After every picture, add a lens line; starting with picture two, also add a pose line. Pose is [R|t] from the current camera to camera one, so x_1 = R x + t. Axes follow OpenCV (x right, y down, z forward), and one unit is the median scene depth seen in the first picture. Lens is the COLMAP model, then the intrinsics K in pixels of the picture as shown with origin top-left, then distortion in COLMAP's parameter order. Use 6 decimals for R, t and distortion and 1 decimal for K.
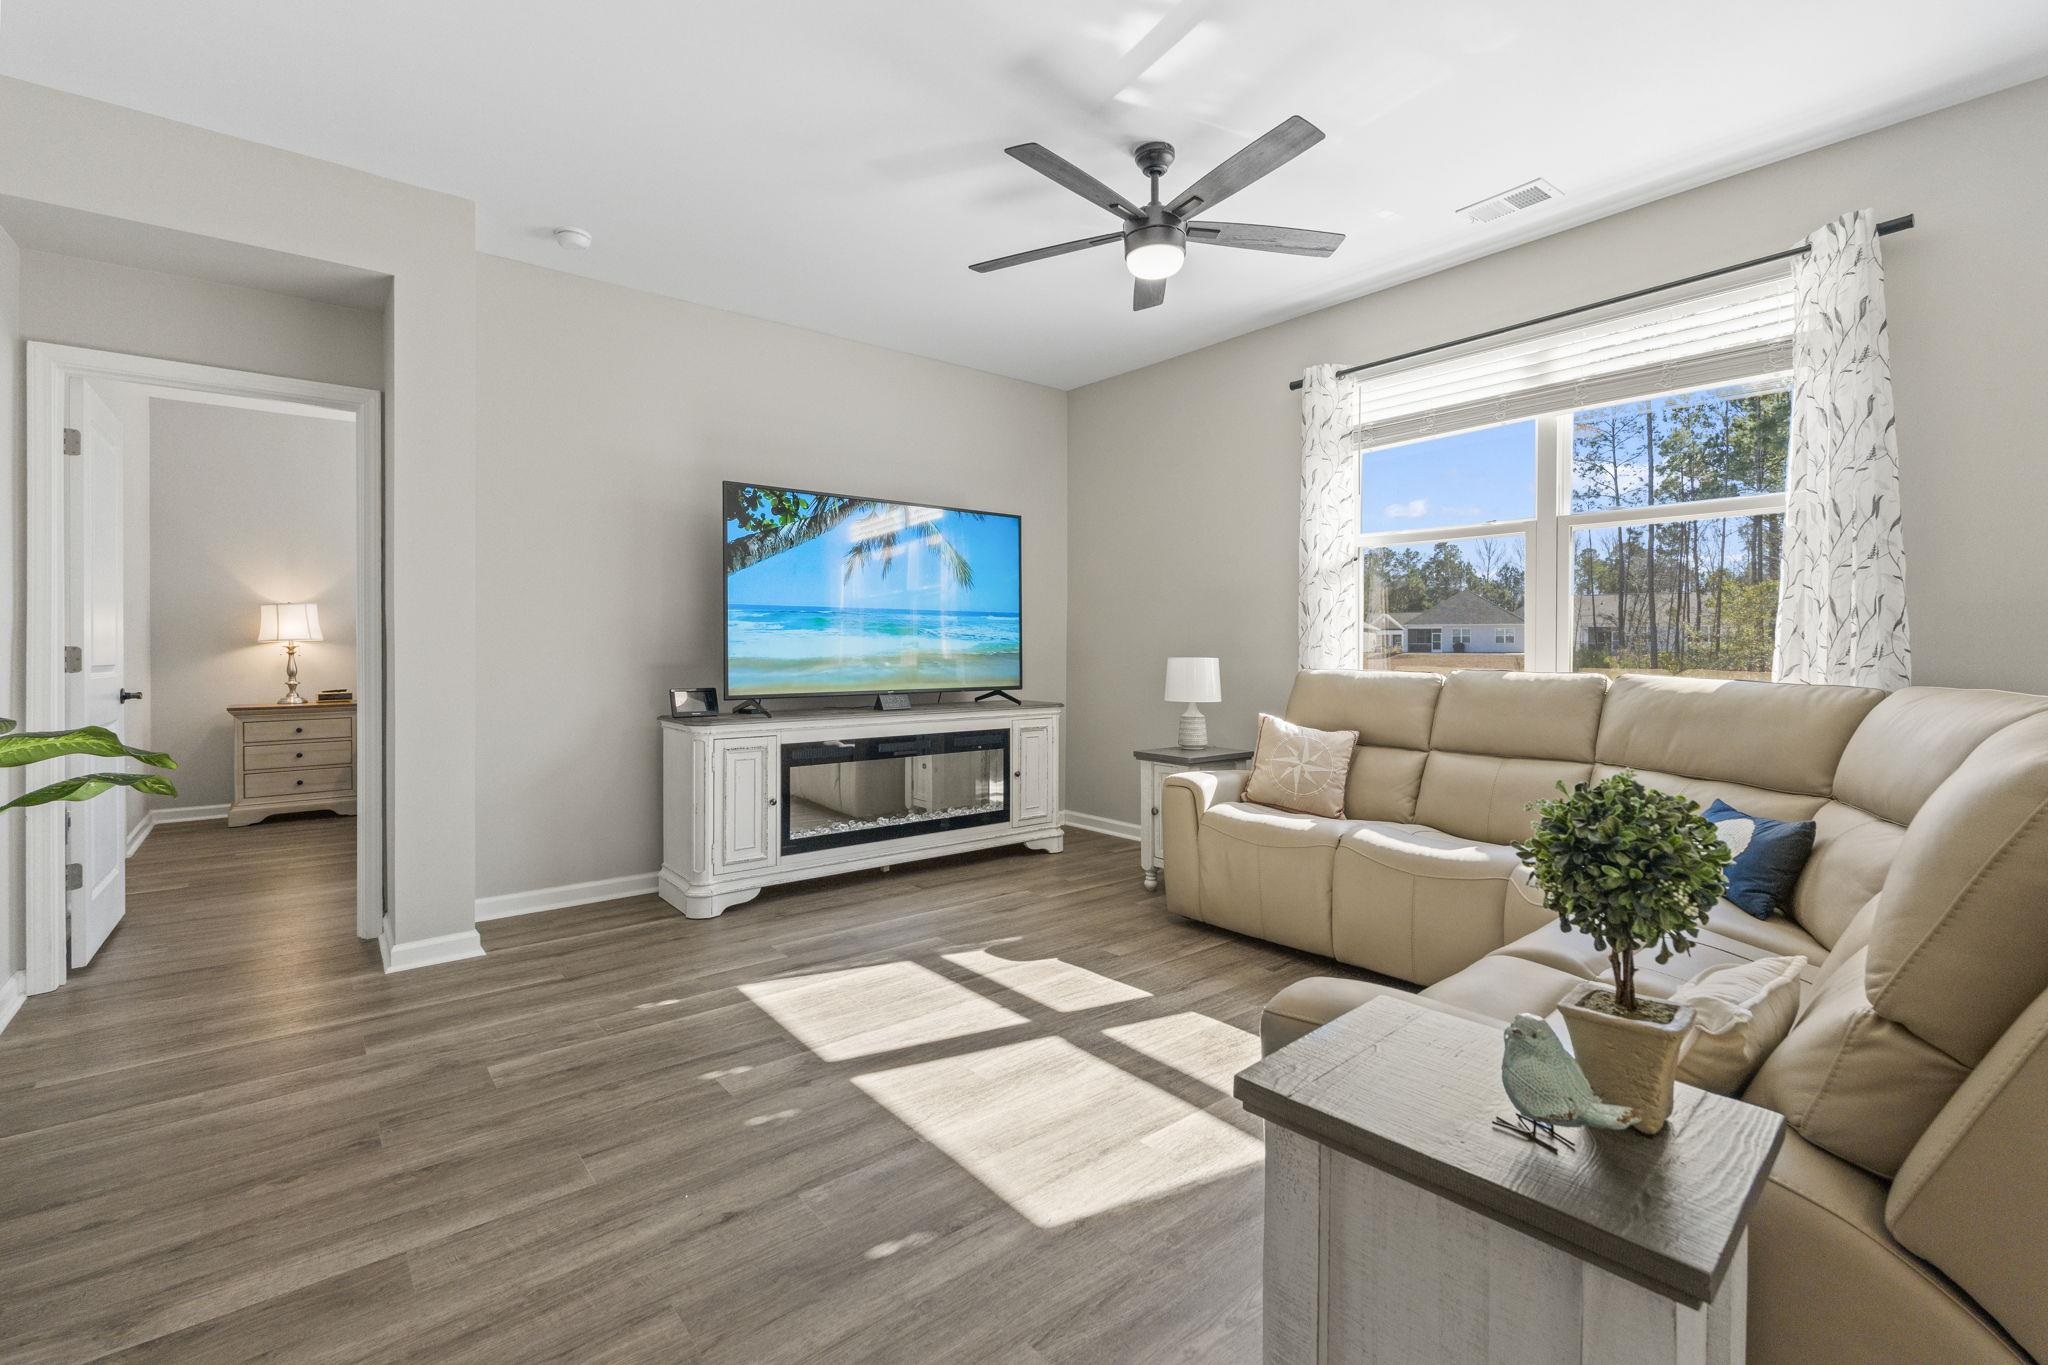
lens RADIAL K [[908.9, 0, 1018.5], [0, 908.9, 639.3], [0, 0, 1]] dist [-0.007083, 0.001708]
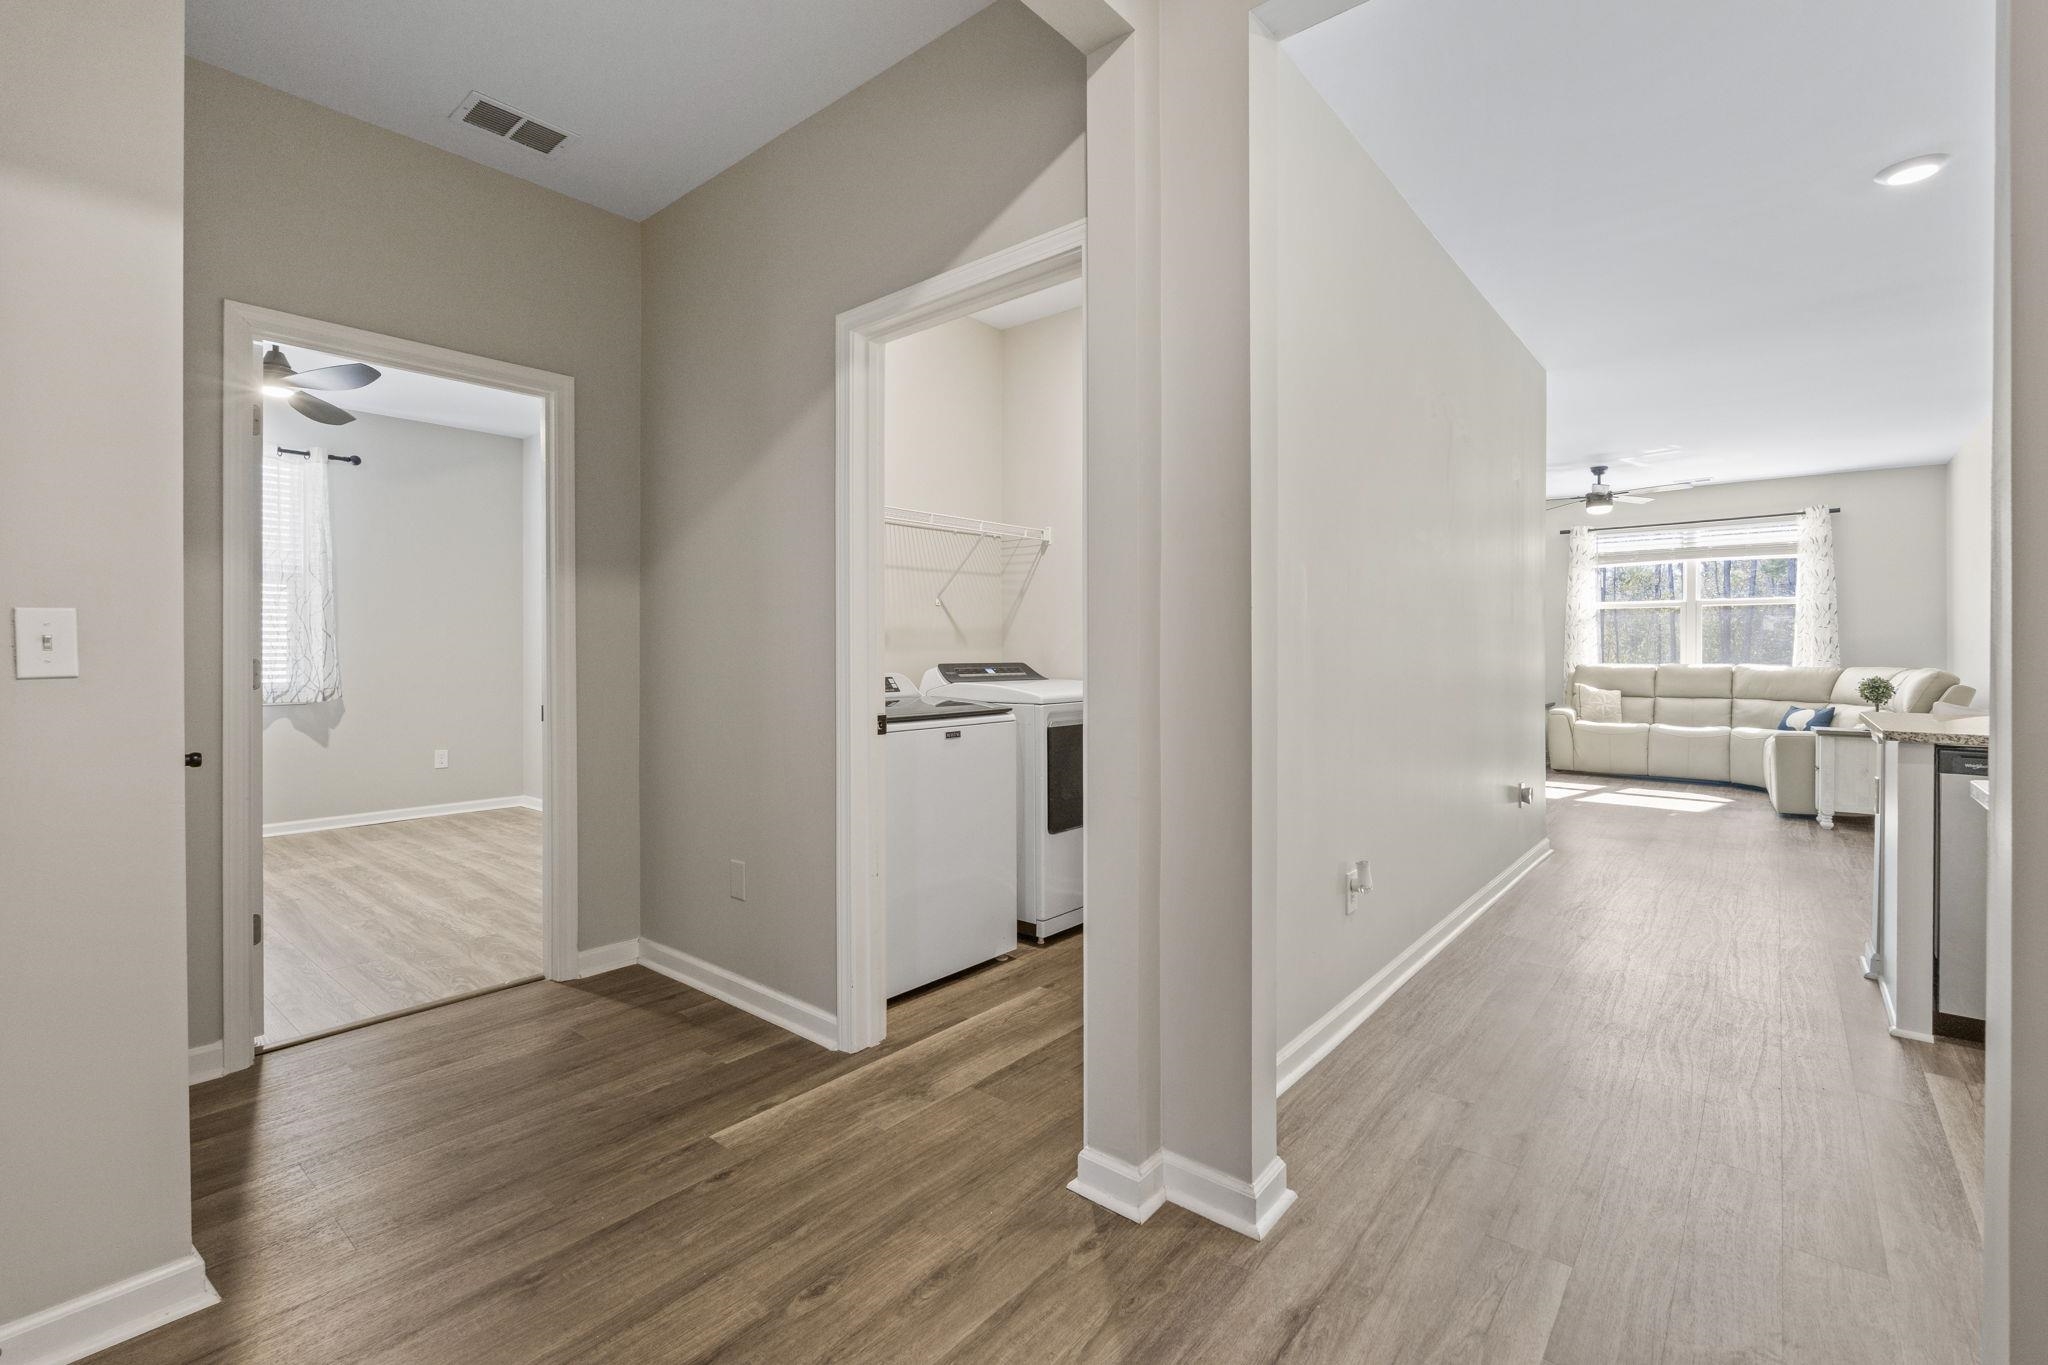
lens RADIAL K [[908.9, 0, 1021.2], [0, 908.9, 647.0], [0, 0, 1]] dist [-0.007083, 0.001708]
pose [[0.981447, 0.002208, 0.191720, -2.050224], [-0.002507, 0.999996, 0.001315, -0.013516], [-0.191717, -0.001771, 0.981449, -1.290652]]
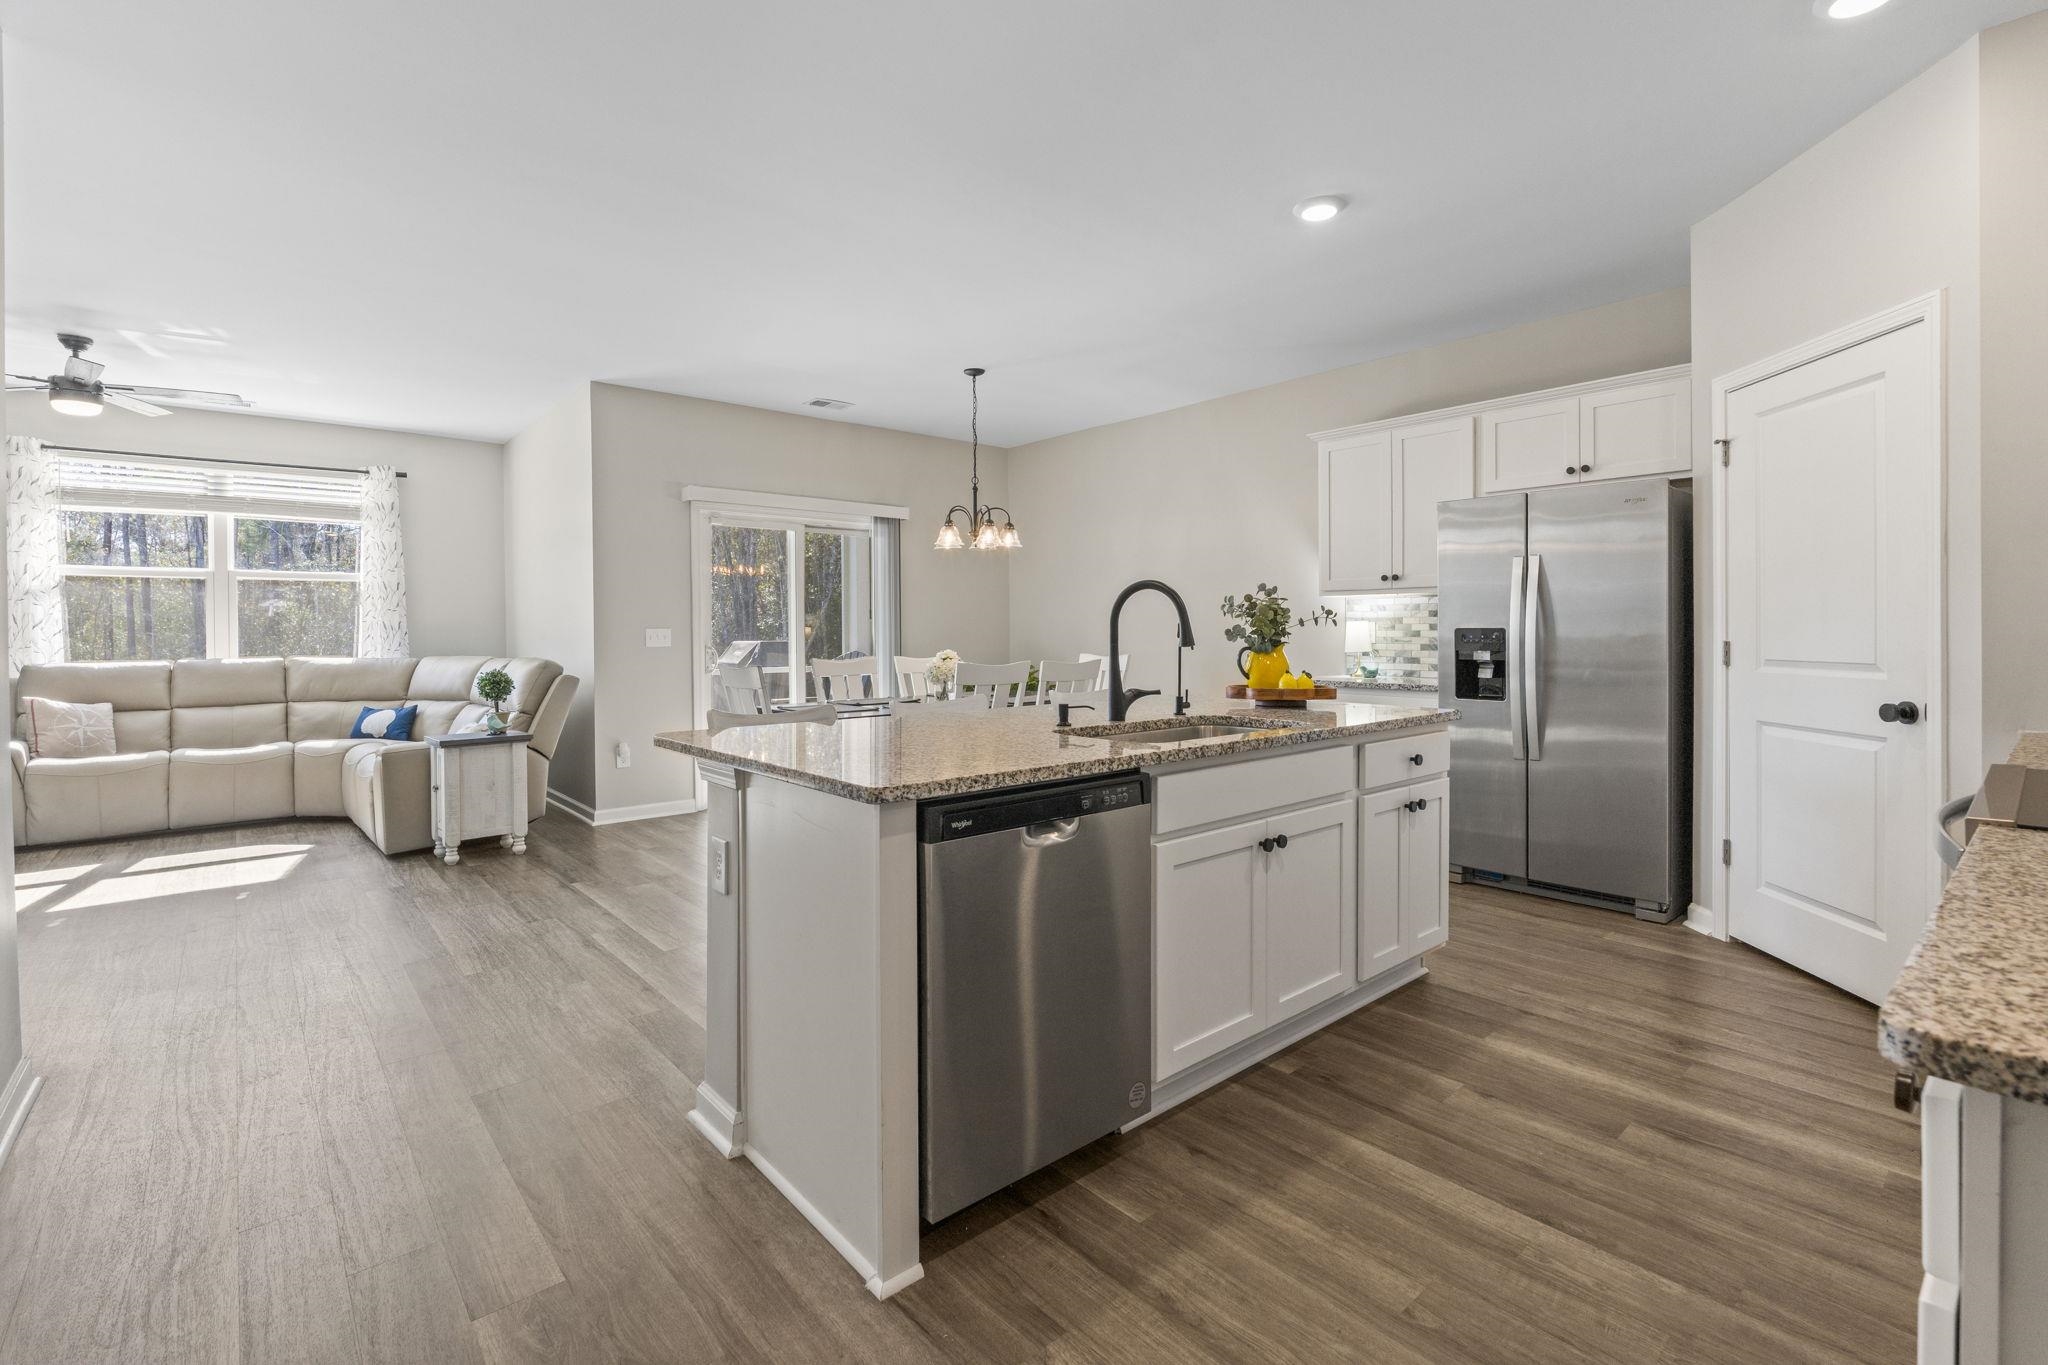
lens RADIAL K [[908.9, 0, 1028.8], [0, 908.9, 640.9], [0, 0, 1]] dist [-0.007083, 0.001708]
pose [[-0.038139, -0.012258, 0.999197, -1.530768], [0.002859, 0.999919, 0.012376, -0.021463], [-0.999268, 0.003328, -0.038101, -0.611621]]
